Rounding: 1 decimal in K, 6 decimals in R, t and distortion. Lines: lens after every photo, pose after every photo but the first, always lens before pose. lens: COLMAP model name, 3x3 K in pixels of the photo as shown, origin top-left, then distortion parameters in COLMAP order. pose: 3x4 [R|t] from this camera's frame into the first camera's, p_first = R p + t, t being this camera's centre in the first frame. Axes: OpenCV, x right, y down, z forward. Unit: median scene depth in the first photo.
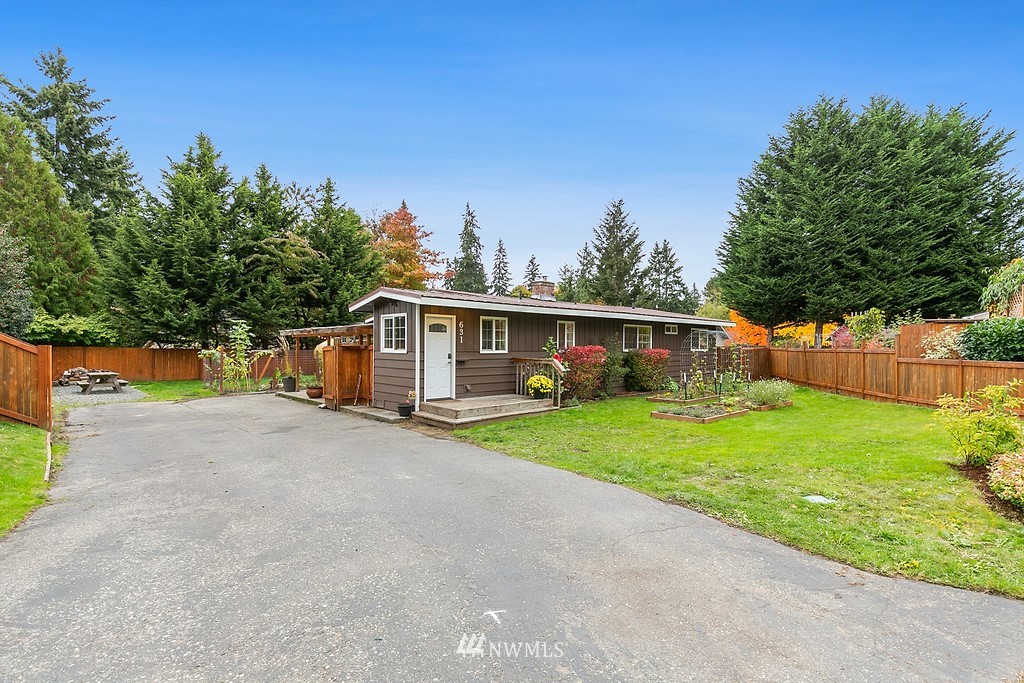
lens RADIAL K [[482.4, 0, 510.0], [0, 482.4, 343.8], [0, 0, 1]] dist [0.001703, 0.001101]
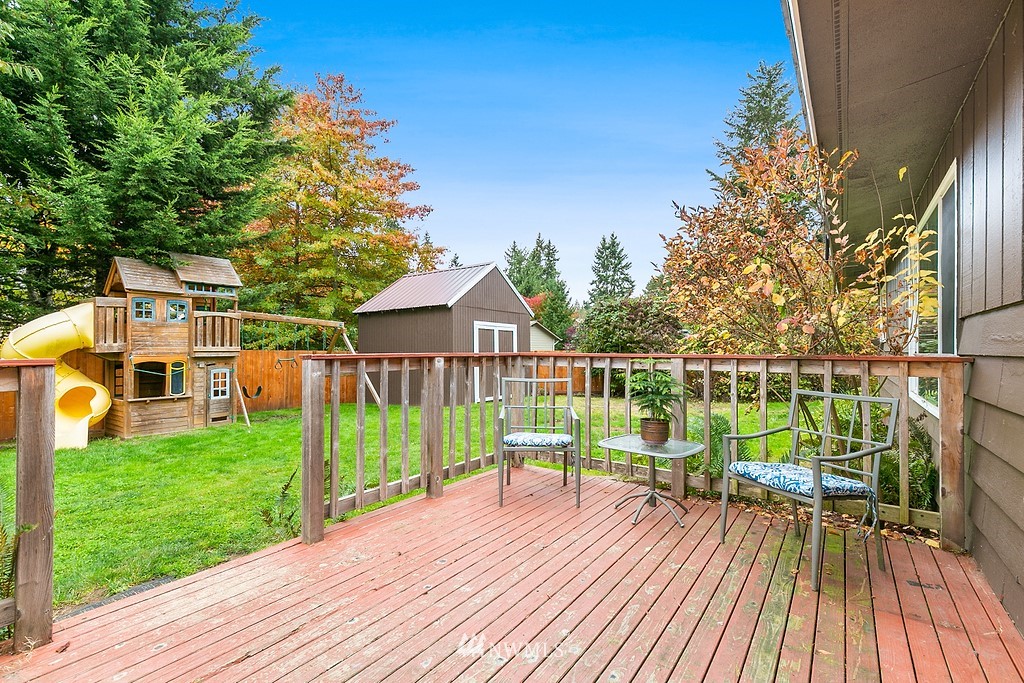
lens RADIAL K [[460.3, 0, 511.7], [0, 460.3, 344.0], [0, 0, 1]] dist [0.010158, -0.000337]
pose [[0.981401, -0.000499, 0.191970, -0.247903], [0.001641, 0.999982, -0.005791, 0.016825], [-0.191964, 0.005999, 0.981384, 0.917810]]
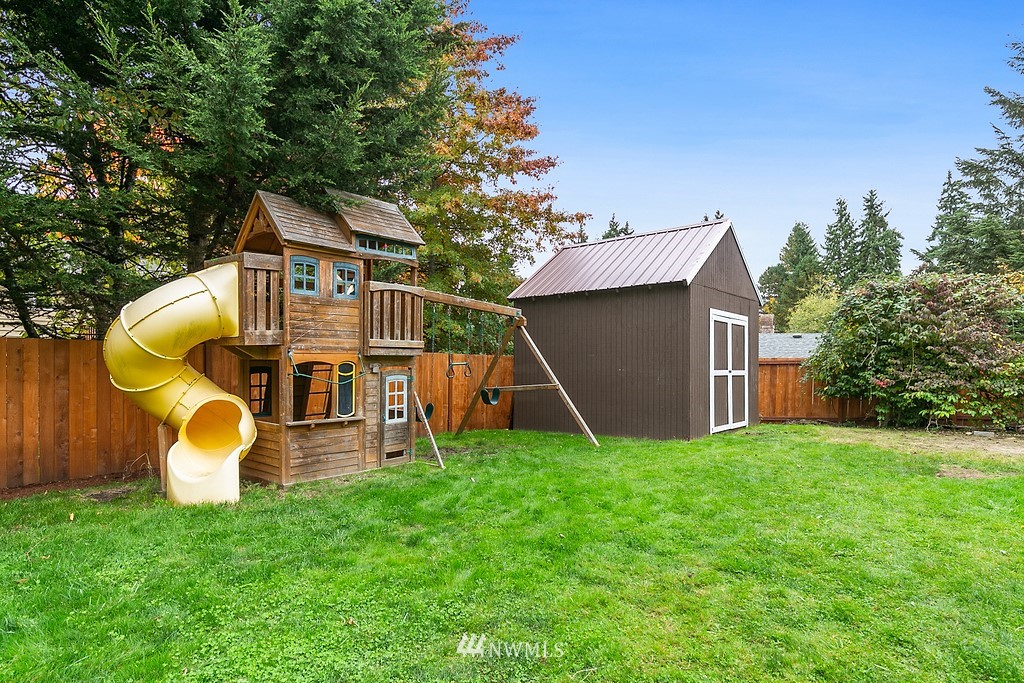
lens RADIAL K [[564.3, 0, 512.6], [0, 564.3, 377.0], [0, 0, 1]] dist [0.001551, 0.000858]
pose [[0.995151, 0.002925, 0.098311, -0.379691], [-0.006390, 0.999369, 0.034946, 0.024862], [-0.098147, -0.035404, 0.994542, 1.040952]]
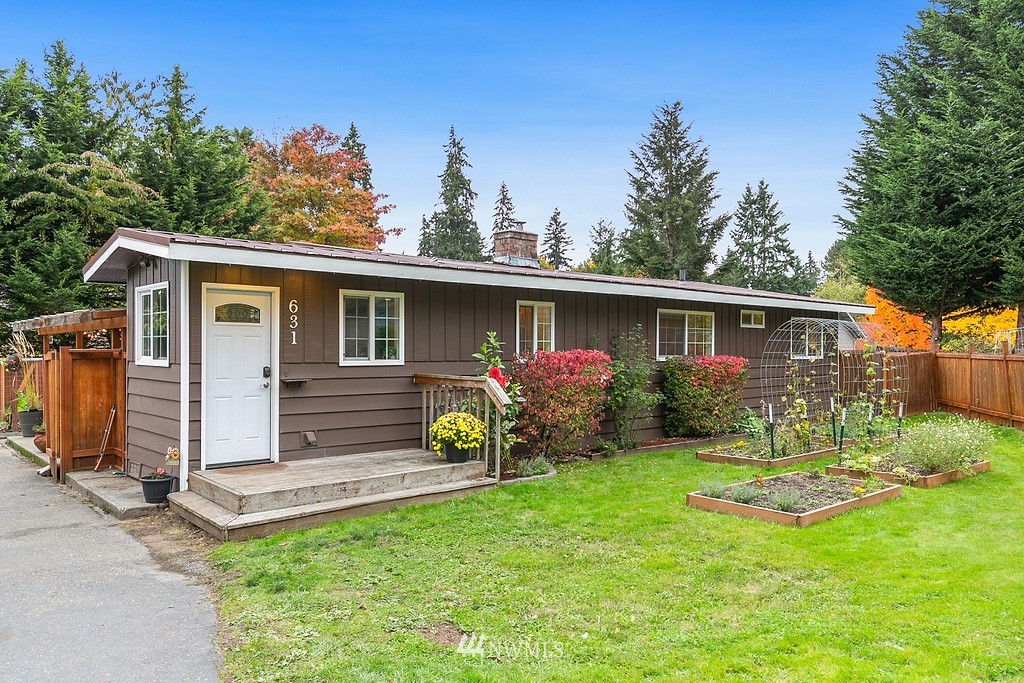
lens RADIAL K [[740.9, 0, 509.0], [0, 740.9, 345.2], [0, 0, 1]] dist [0.002545, 0.000698]
pose [[0.999762, -0.001592, -0.021752, 0.070013], [0.001548, 0.999997, -0.002026, 0.000330], [0.021755, 0.001992, 0.999761, 0.146485]]
